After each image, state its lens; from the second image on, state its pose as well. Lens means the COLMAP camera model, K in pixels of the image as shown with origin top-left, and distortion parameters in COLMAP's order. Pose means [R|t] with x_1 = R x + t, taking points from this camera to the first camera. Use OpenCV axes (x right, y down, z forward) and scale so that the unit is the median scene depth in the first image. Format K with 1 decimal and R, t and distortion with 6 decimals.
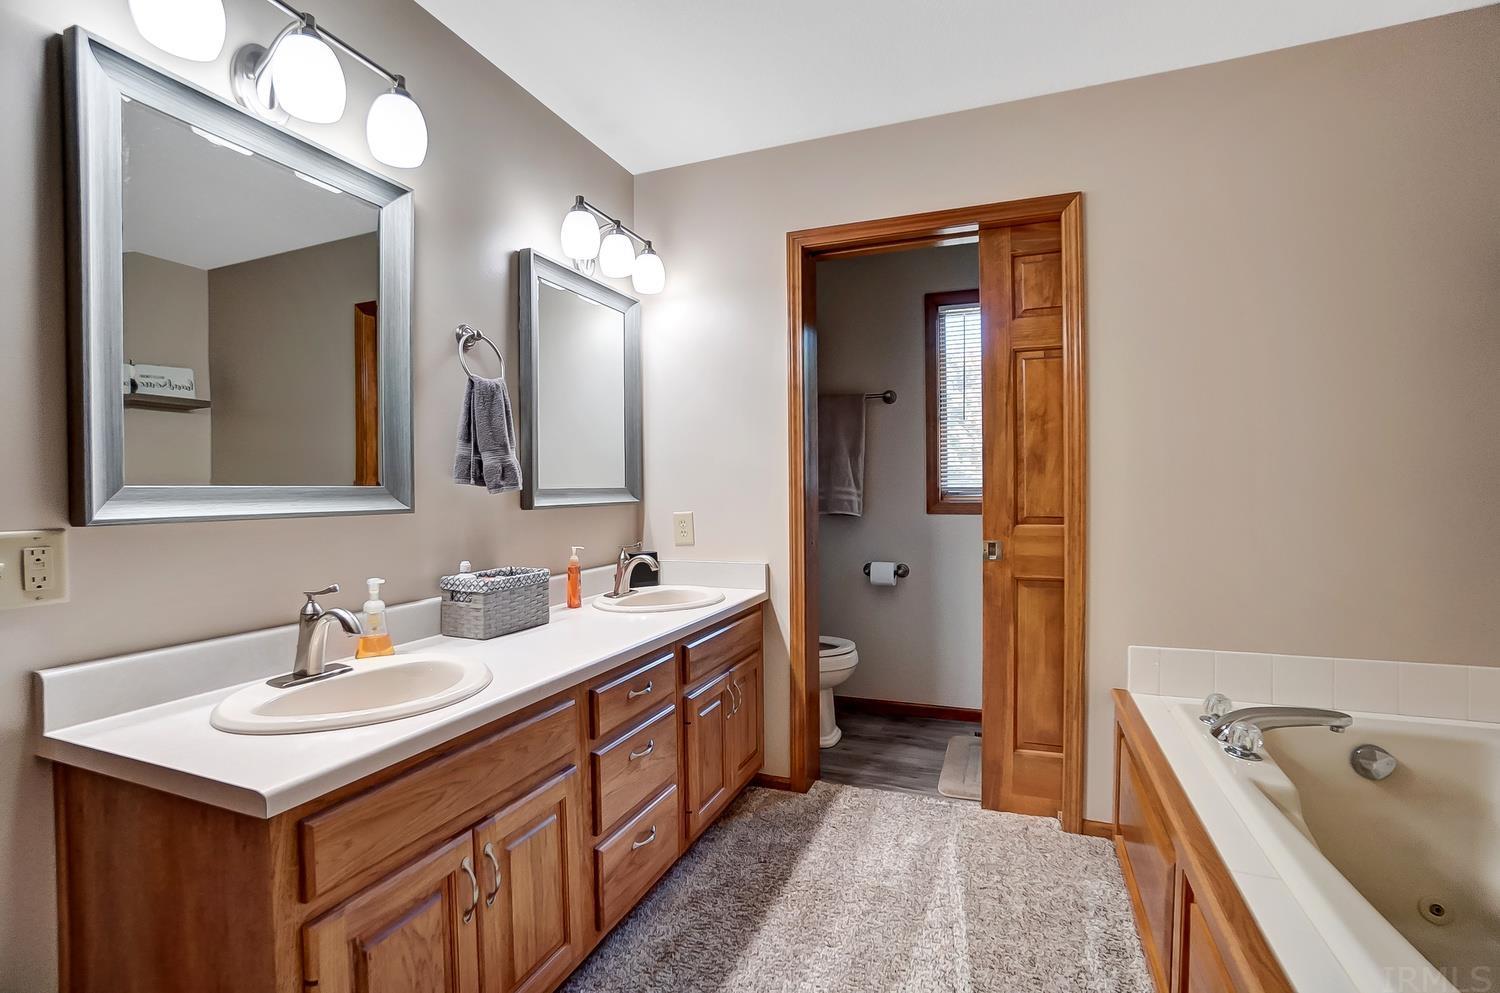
lens RADIAL K [[680.2, 0, 747.7], [0, 680.2, 496.6], [0, 0, 1]] dist [-0.042962, 0.007517]
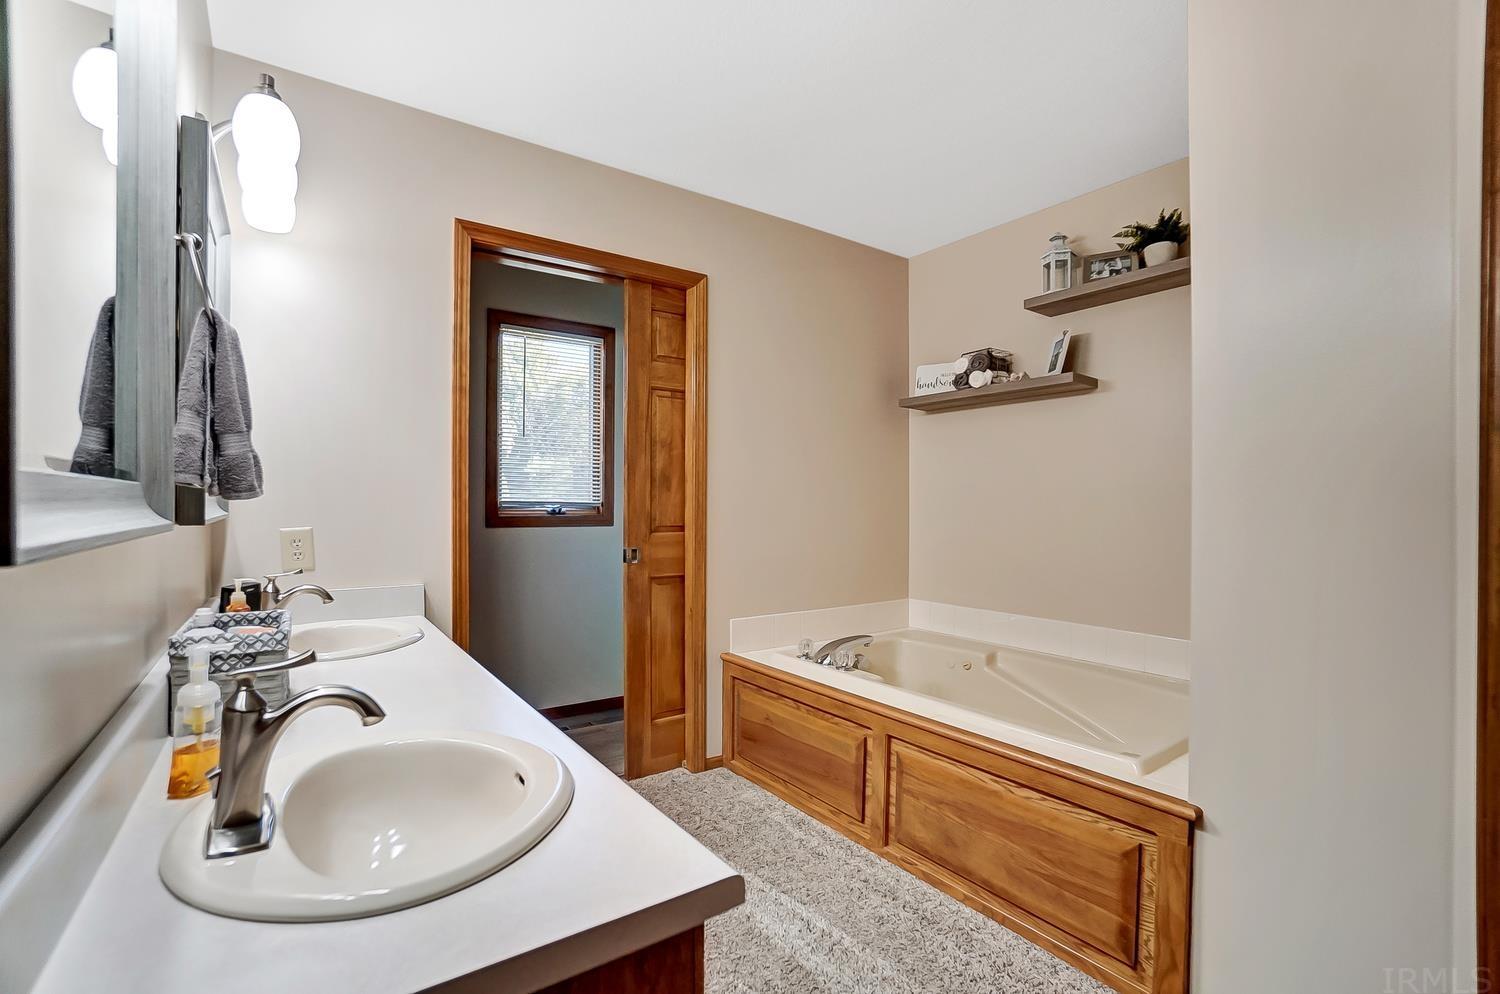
lens RADIAL K [[680.2, 0, 746.3], [0, 680.2, 505.4], [0, 0, 1]] dist [-0.042962, 0.007517]
pose [[0.544842, 0.006444, 0.838514, -0.524904], [0.002717, 0.999952, -0.009450, 0.004454], [-0.838534, 0.007427, 0.544798, 0.203563]]
